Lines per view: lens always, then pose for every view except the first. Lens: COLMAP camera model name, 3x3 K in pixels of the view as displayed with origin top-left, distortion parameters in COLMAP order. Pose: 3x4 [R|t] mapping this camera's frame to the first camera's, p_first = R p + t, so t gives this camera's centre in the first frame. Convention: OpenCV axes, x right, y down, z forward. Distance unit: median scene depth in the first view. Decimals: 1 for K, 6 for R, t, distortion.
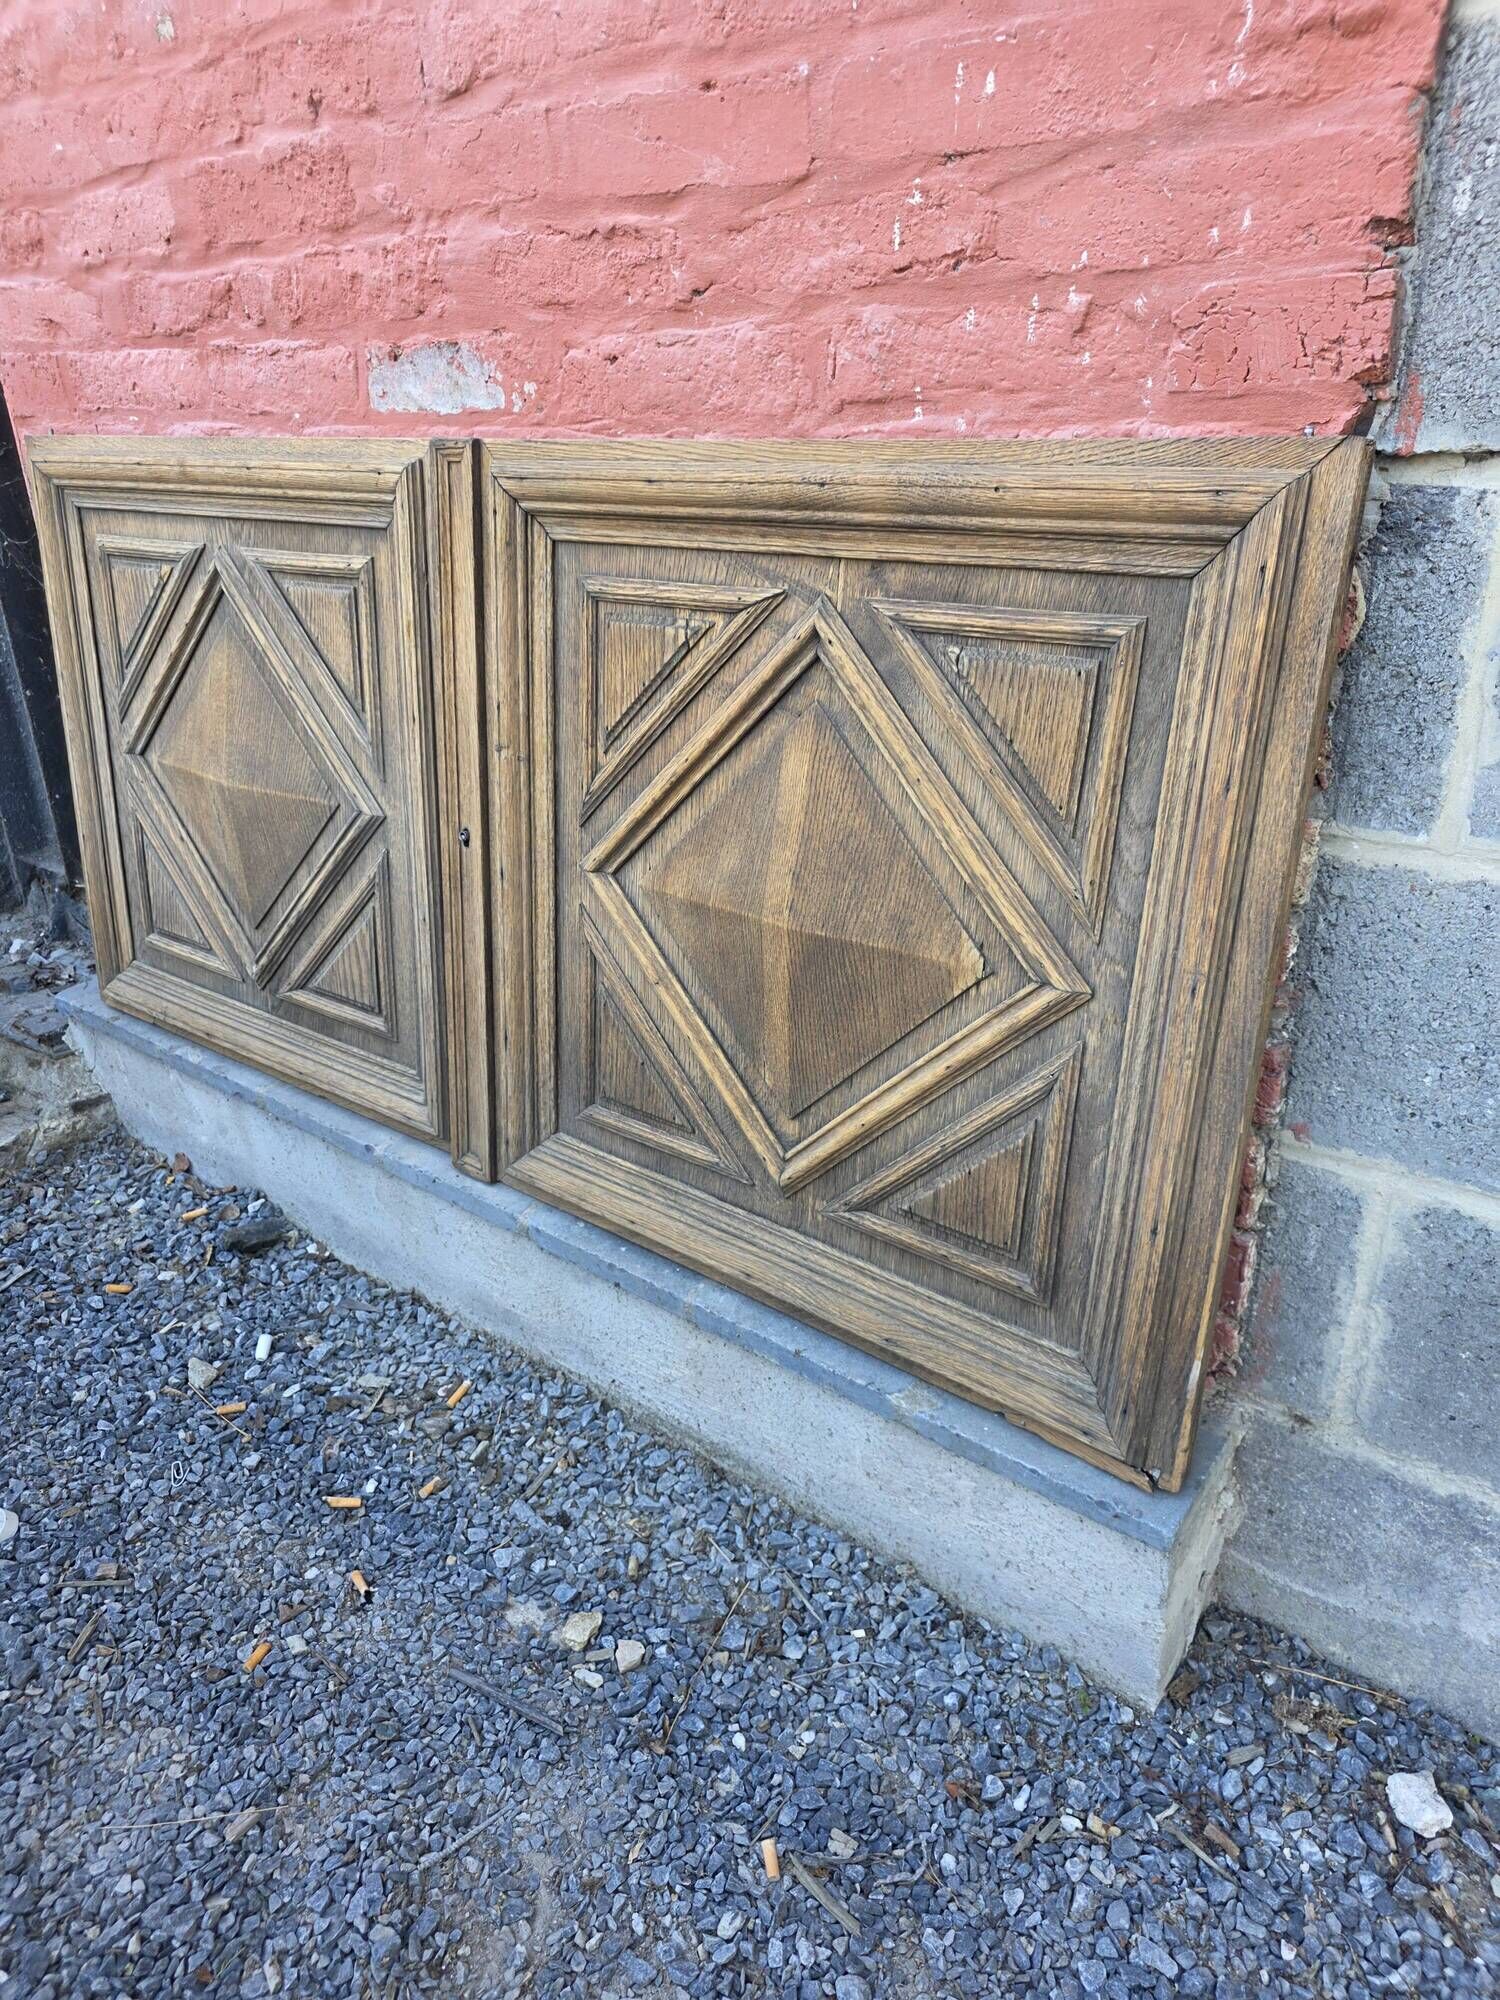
lens RADIAL K [[1341.4, 0, 764.5], [0, 1341.4, 996.3], [0, 0, 1]] dist [0.031485, -0.023639]
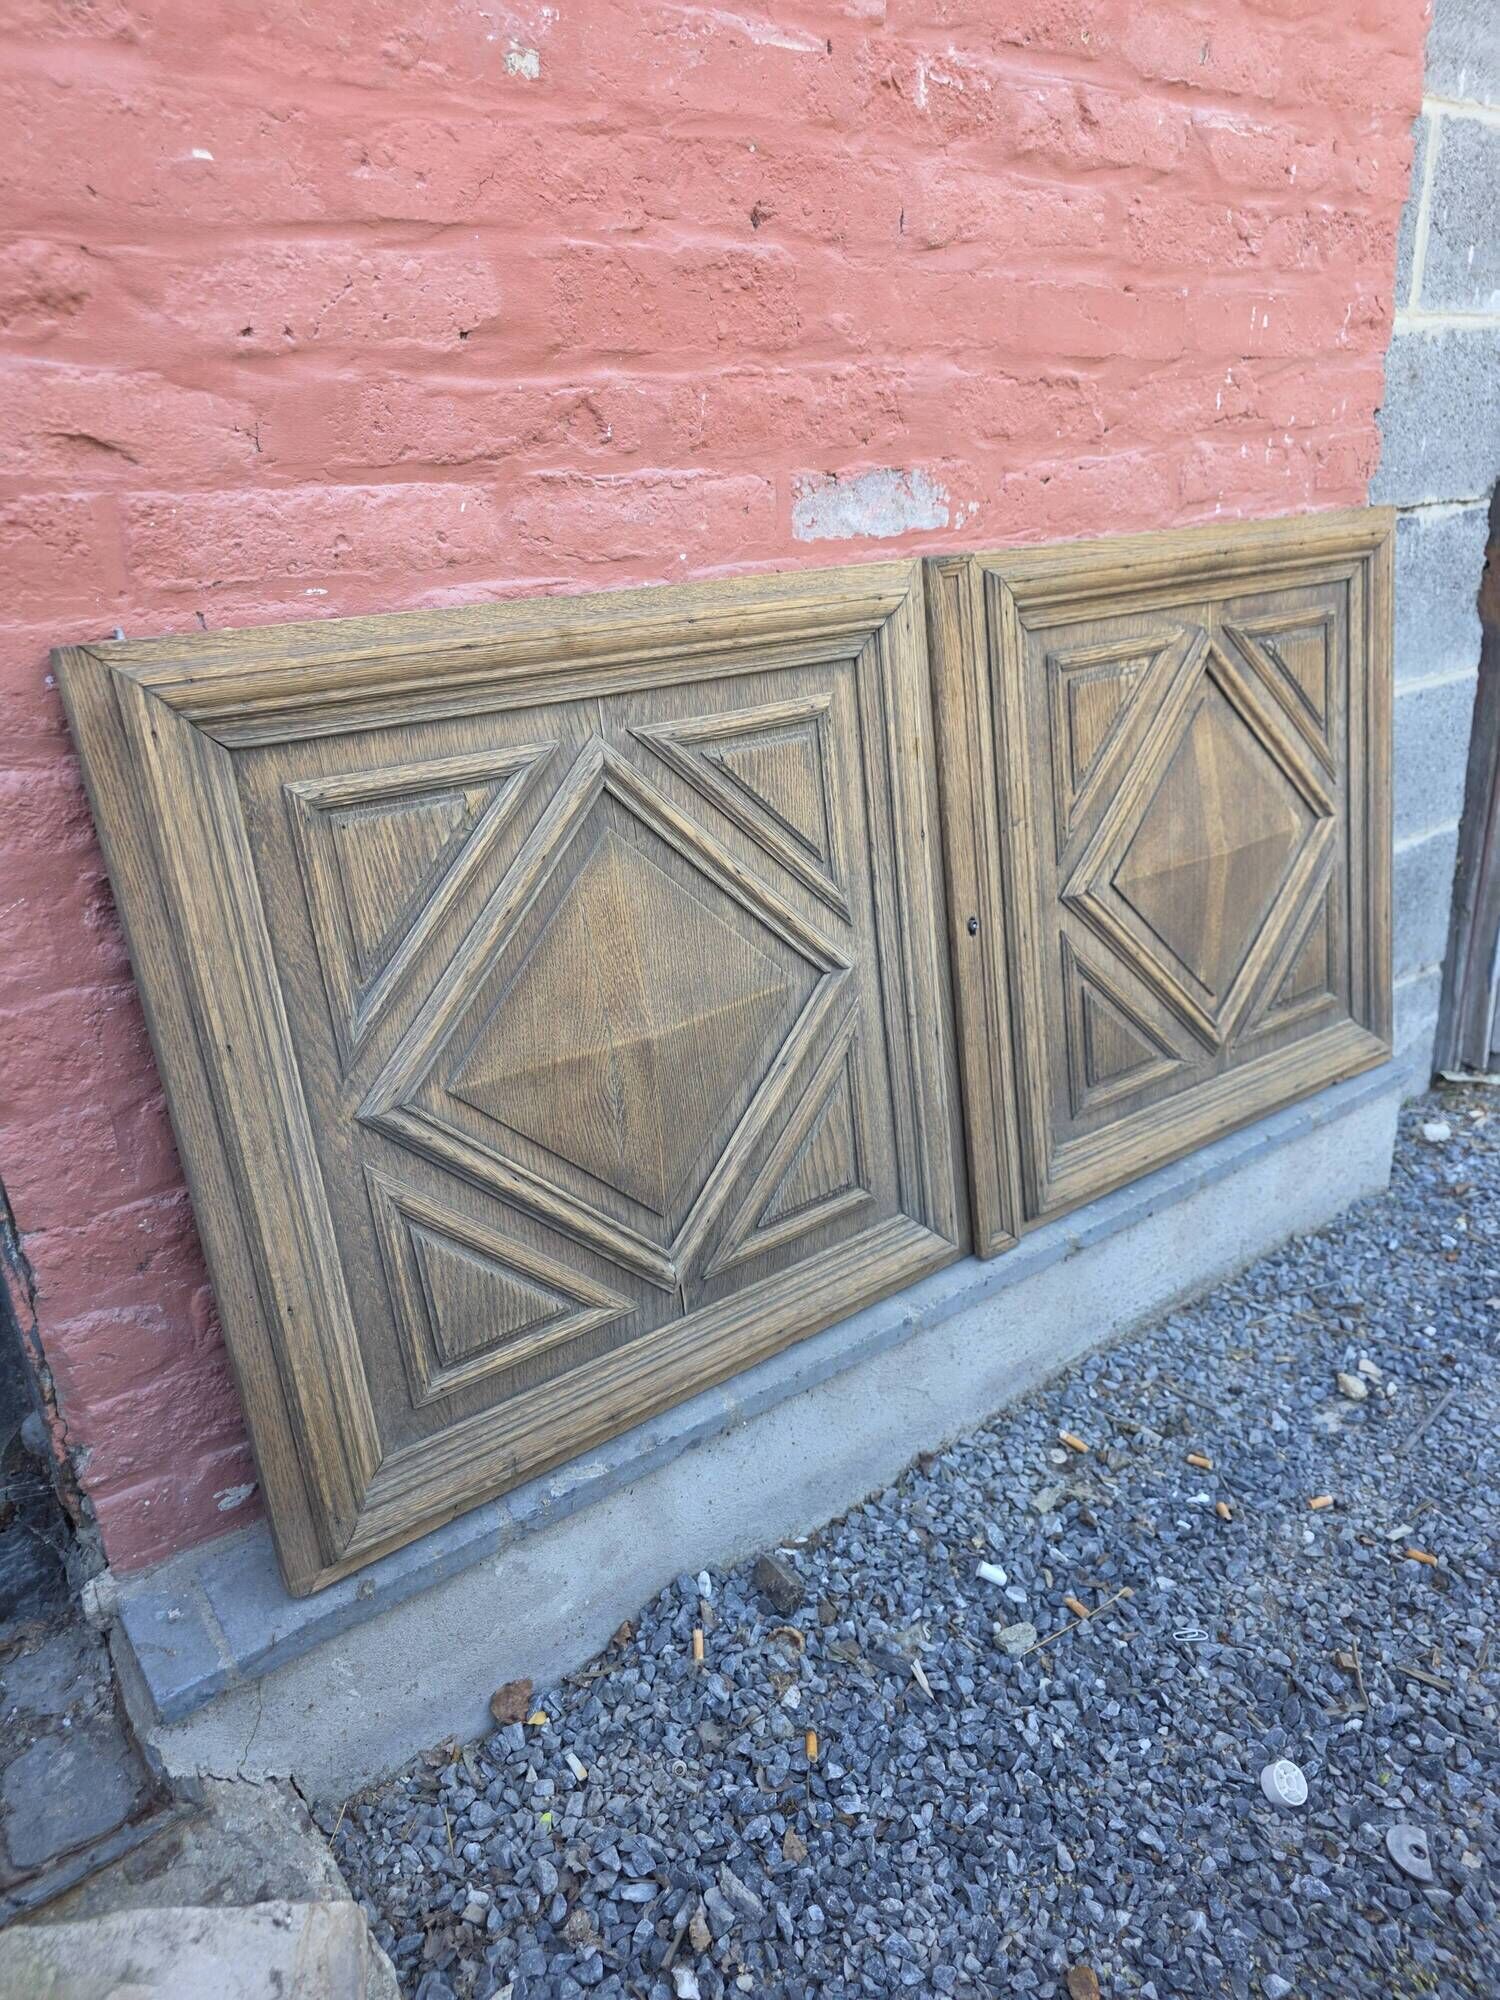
lens RADIAL K [[1335.4, 0, 740.7], [0, 1335.4, 998.7], [0, 0, 1]] dist [0.035613, -0.031310]
pose [[0.284928, -0.341343, 0.895713, -1.374784], [0.435878, 0.878385, 0.196085, -0.395082], [-0.853713, 0.334551, 0.399061, 0.857958]]
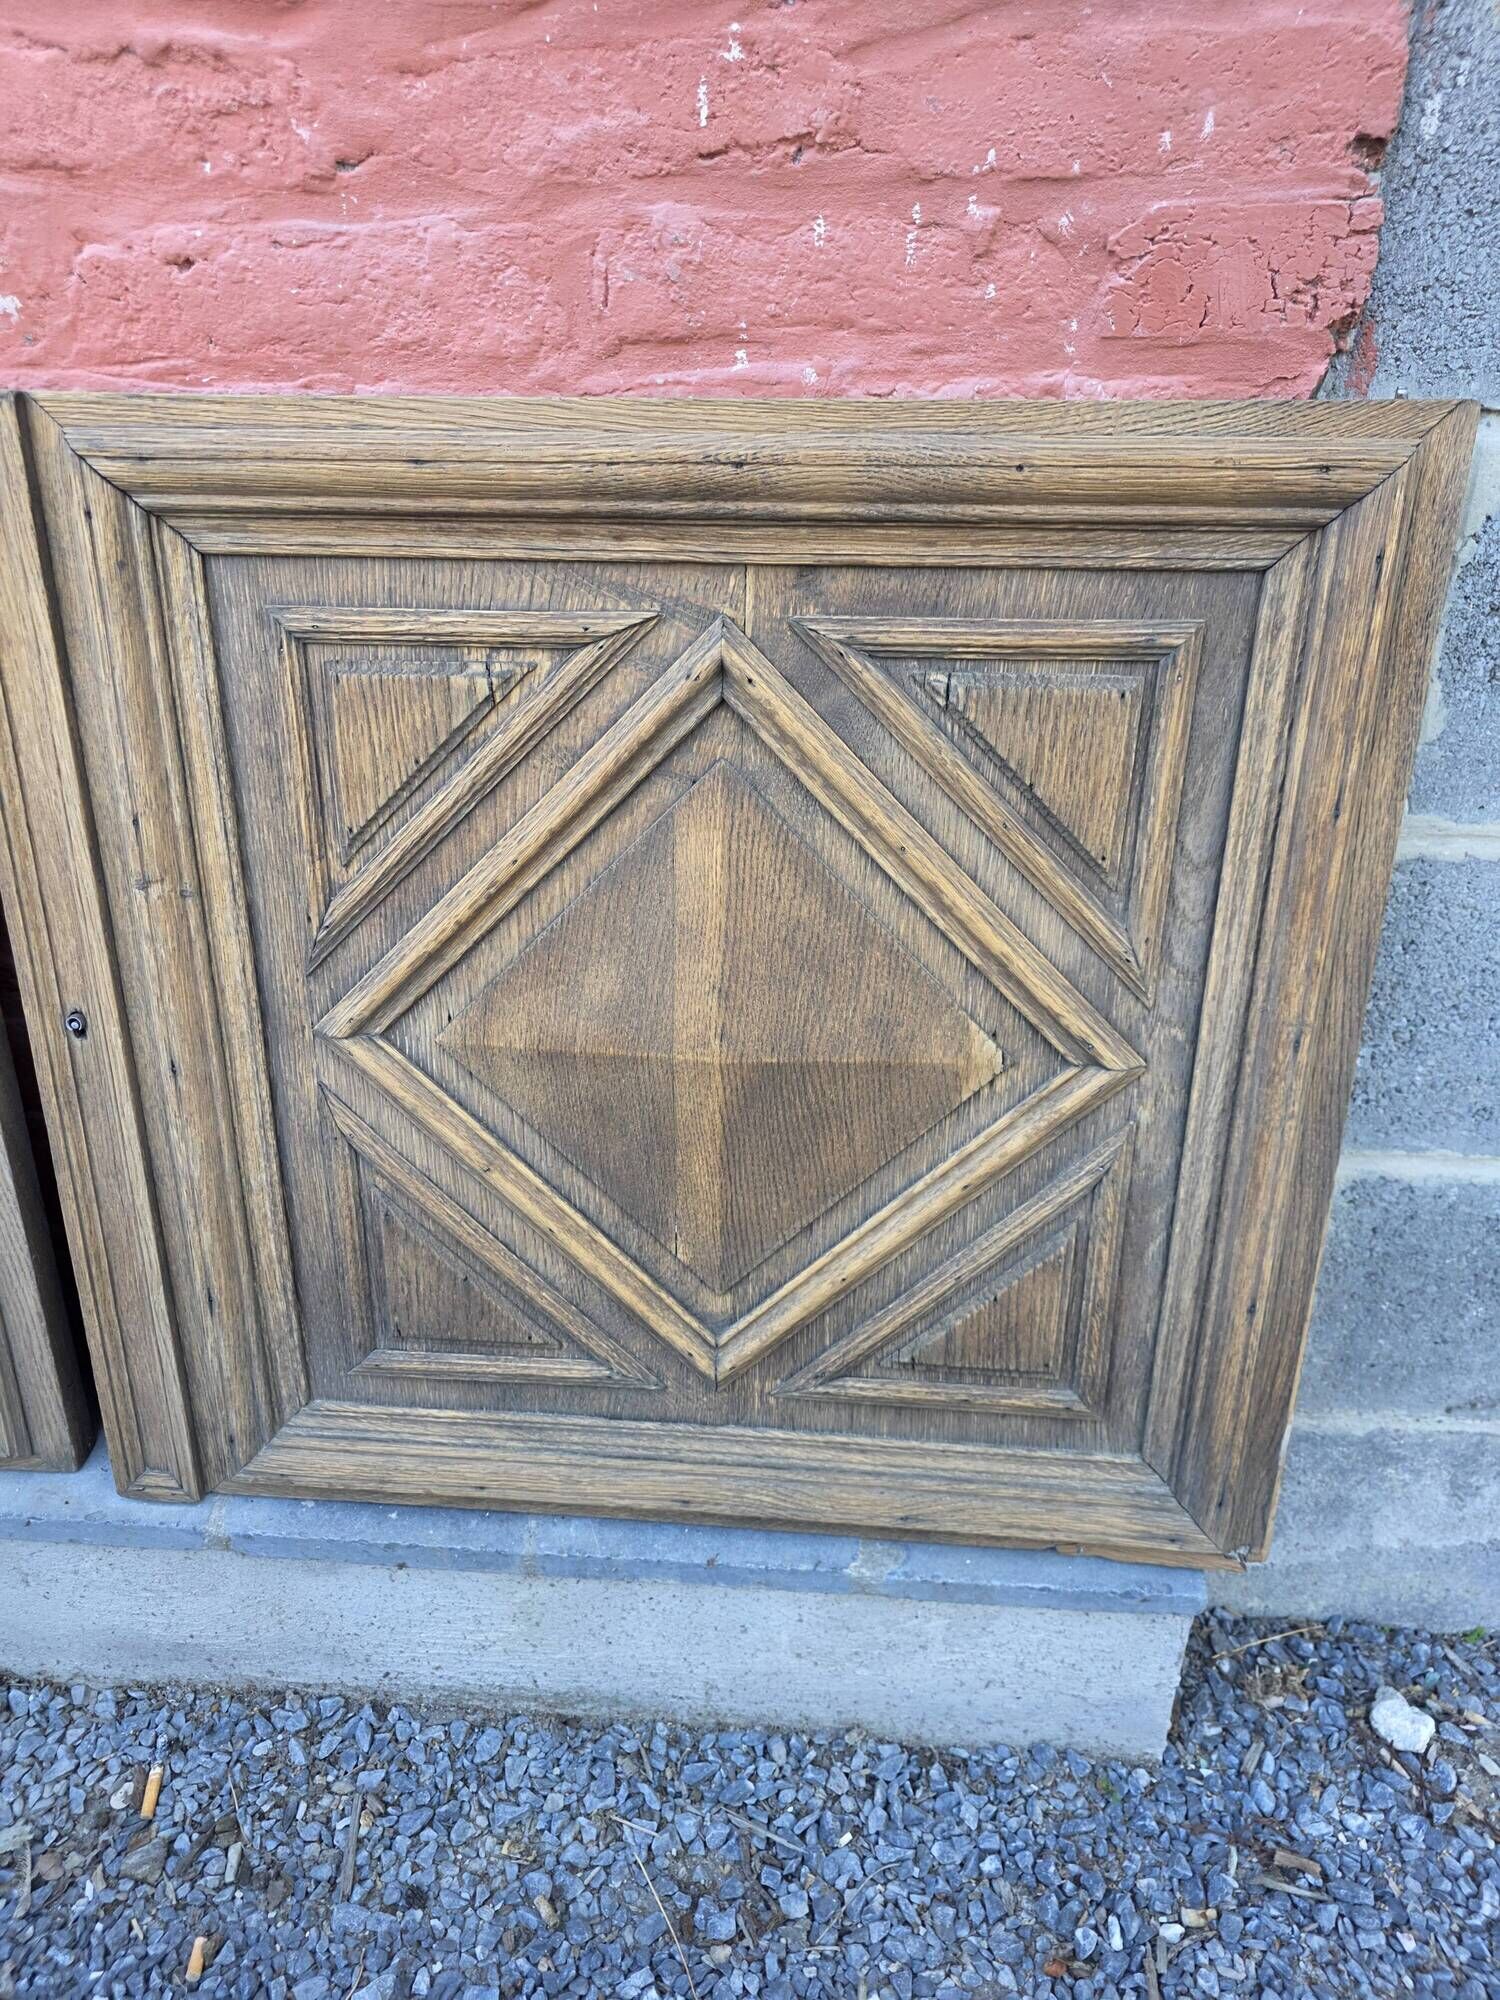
lens RADIAL K [[1345.2, 0, 742.0], [0, 1345.2, 996.9], [0, 0, 1]] dist [0.023942, -0.015904]
pose [[0.833675, -0.237869, 0.498402, -0.277530], [0.208144, 0.971268, 0.115390, -0.146859], [-0.511529, 0.007542, 0.859233, 0.302860]]
